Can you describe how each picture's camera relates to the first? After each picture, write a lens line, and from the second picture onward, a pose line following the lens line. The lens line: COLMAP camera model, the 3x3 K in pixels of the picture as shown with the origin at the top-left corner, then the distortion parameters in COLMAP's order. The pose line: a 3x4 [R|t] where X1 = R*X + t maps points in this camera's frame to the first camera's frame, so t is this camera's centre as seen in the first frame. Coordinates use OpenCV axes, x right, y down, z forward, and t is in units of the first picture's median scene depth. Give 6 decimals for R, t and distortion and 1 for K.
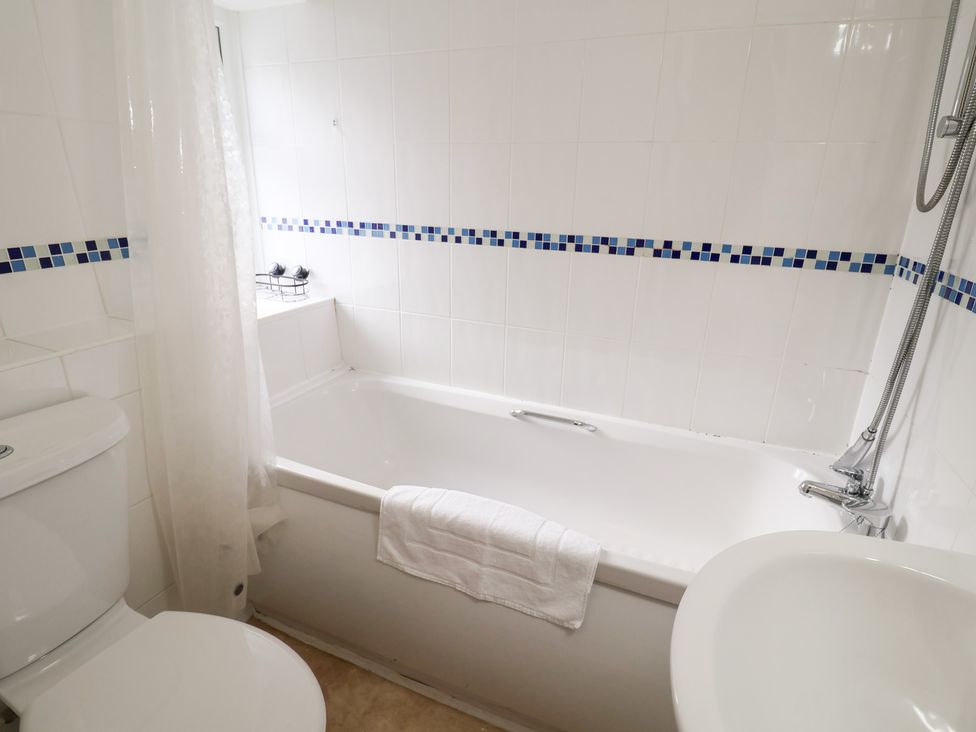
lens RADIAL K [[520.7, 0, 491.9], [0, 520.7, 363.5], [0, 0, 1]] dist [0.006319, -0.015974]
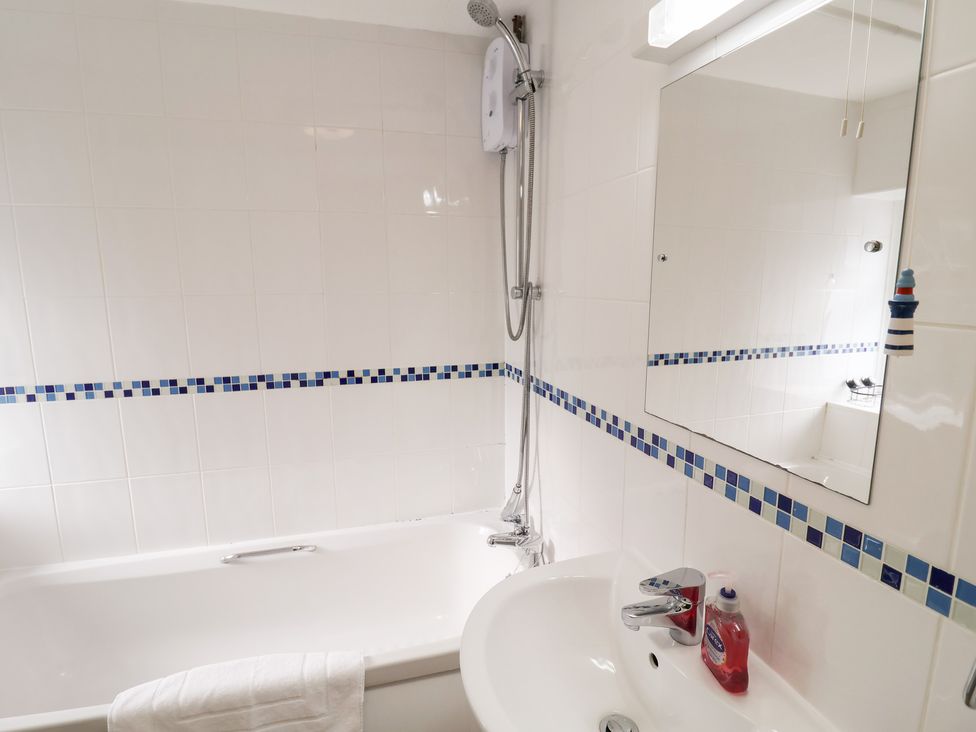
lens RADIAL K [[520.7, 0, 491.9], [0, 520.7, 363.5], [0, 0, 1]] dist [0.006319, -0.015974]
pose [[0.783619, -0.126025, 0.608325, -0.151553], [0.223456, 0.970849, -0.086720, -0.085828], [-0.579662, 0.203889, 0.788937, -0.153397]]
